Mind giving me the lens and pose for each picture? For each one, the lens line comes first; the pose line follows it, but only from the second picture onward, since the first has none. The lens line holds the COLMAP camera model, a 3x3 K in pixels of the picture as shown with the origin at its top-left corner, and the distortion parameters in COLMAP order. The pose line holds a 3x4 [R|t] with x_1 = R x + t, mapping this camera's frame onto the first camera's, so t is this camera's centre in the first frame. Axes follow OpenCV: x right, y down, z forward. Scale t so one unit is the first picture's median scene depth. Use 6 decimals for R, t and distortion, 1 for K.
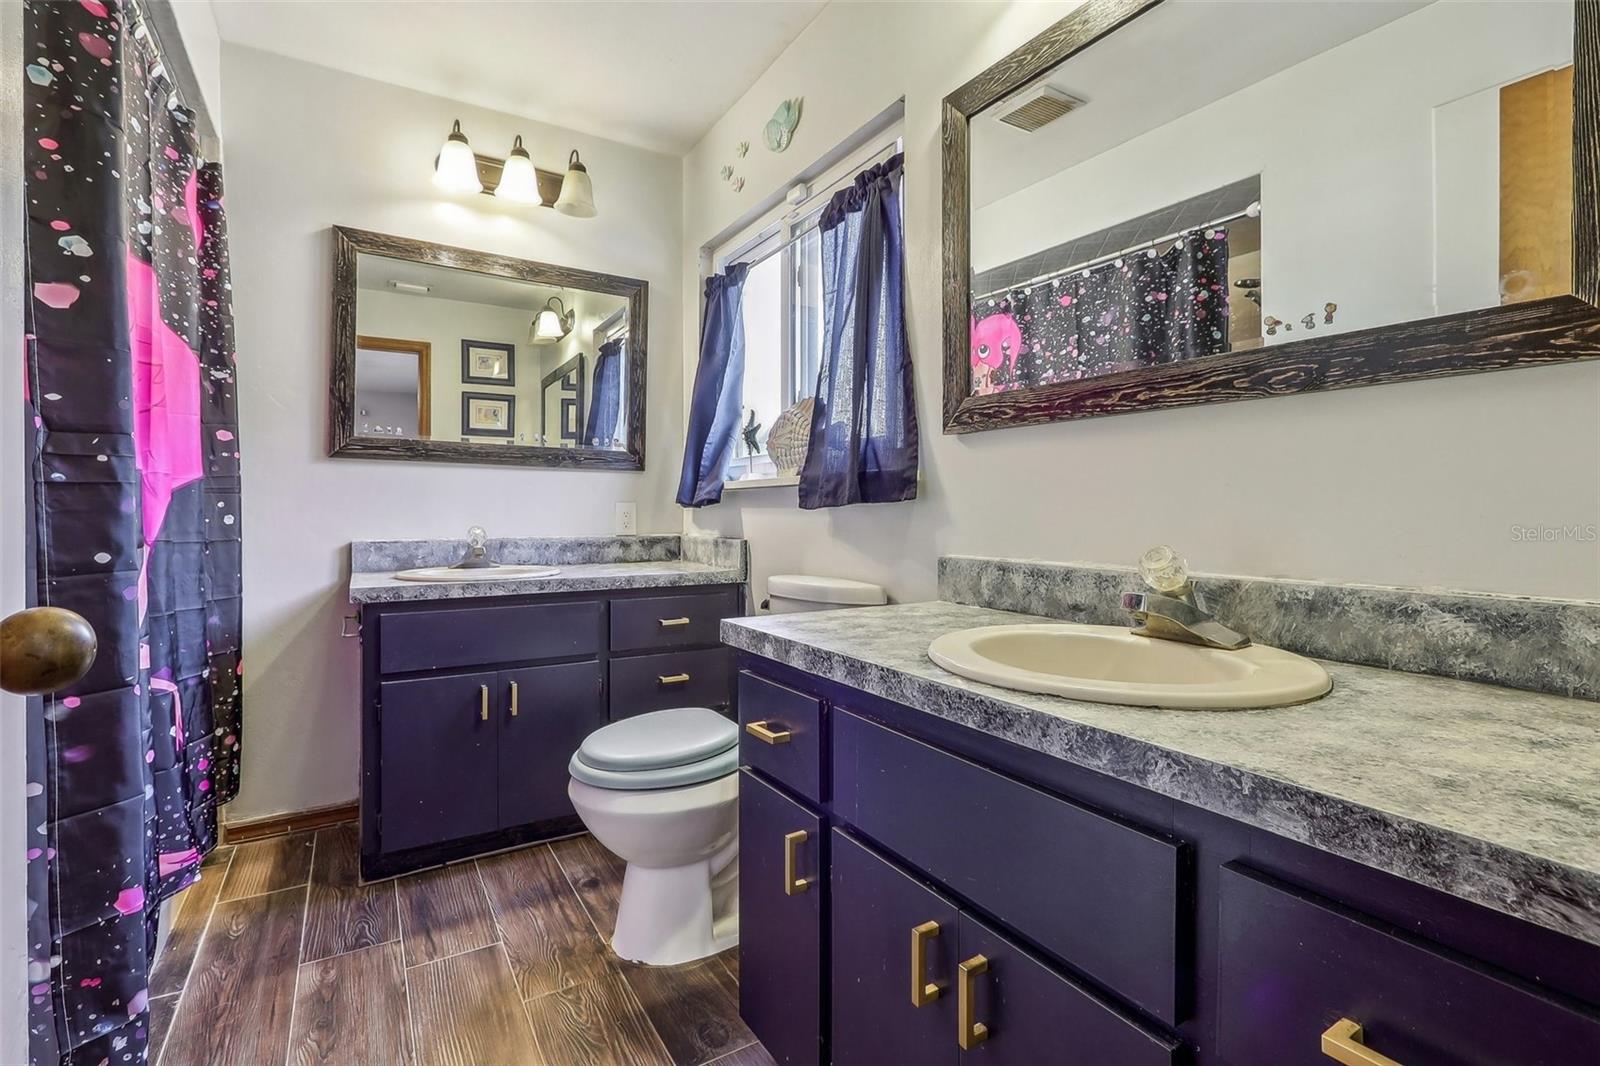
lens RADIAL K [[733.4, 0, 805.6], [0, 733.4, 512.9], [0, 0, 1]] dist [-0.001541, 0.000134]
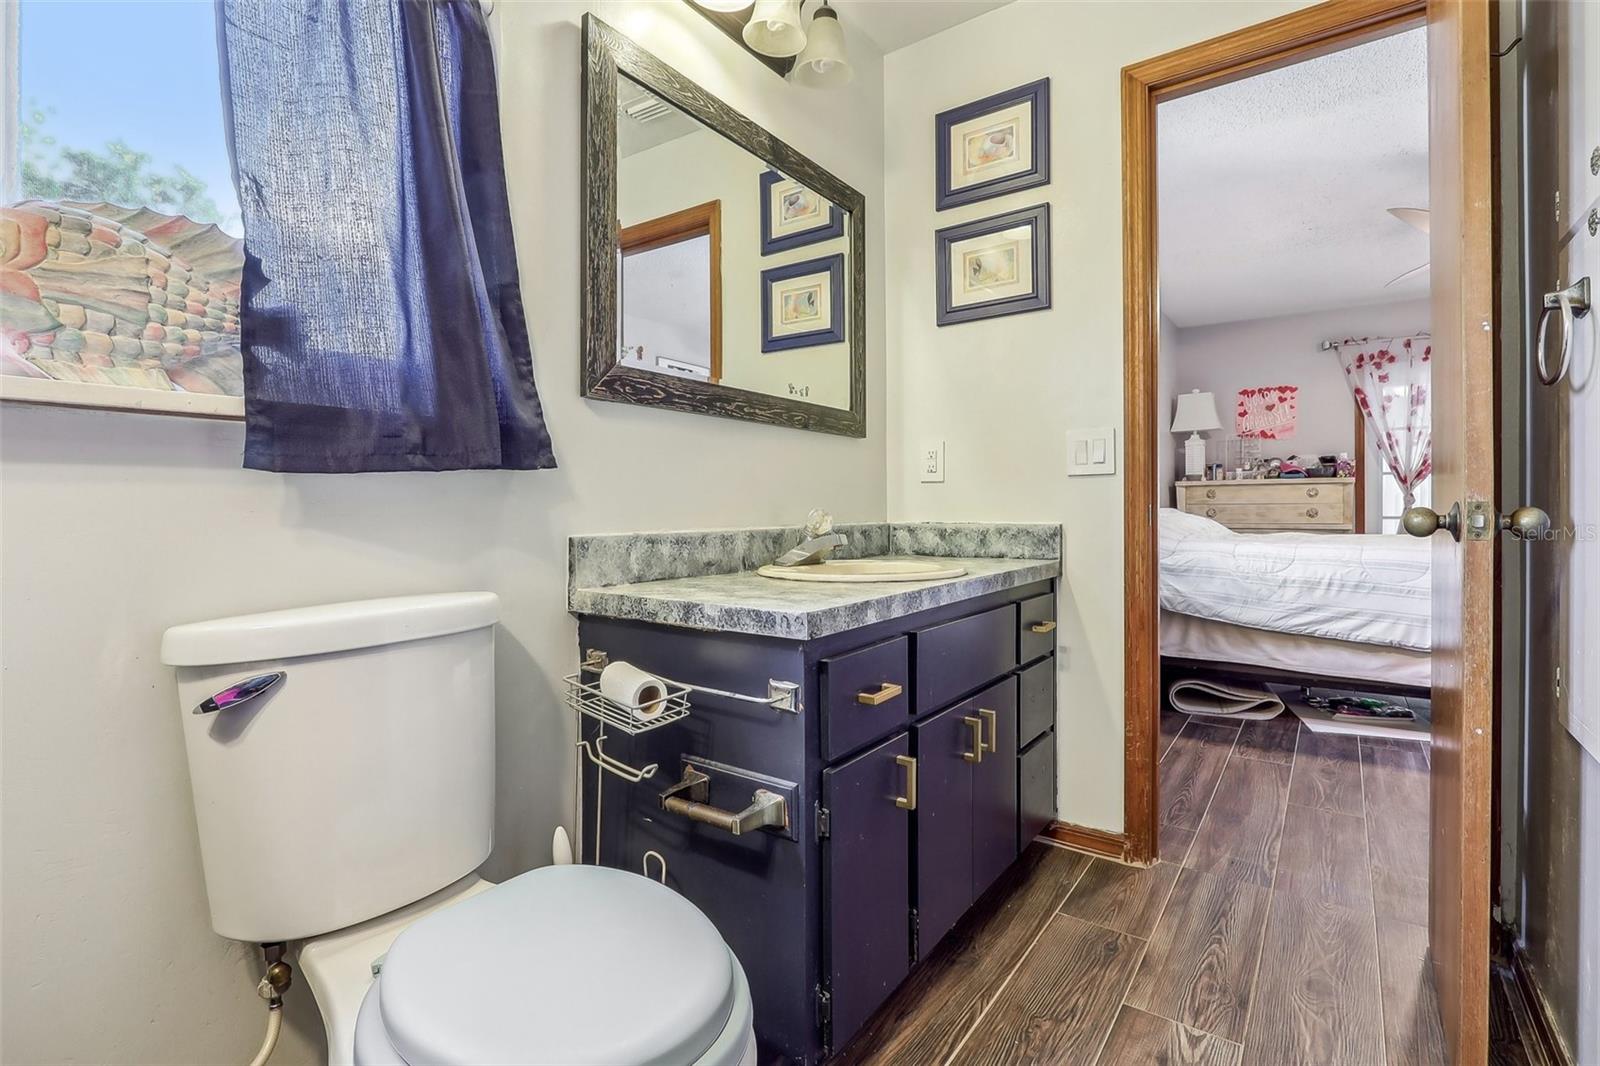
lens RADIAL K [[733.4, 0, 805.6], [0, 733.4, 512.9], [0, 0, 1]] dist [-0.001541, 0.000134]
pose [[-0.369093, -0.006745, 0.929368, -0.812207], [0.006818, 0.999927, 0.009965, 0.028024], [-0.929368, 0.010014, -0.369020, 1.229345]]
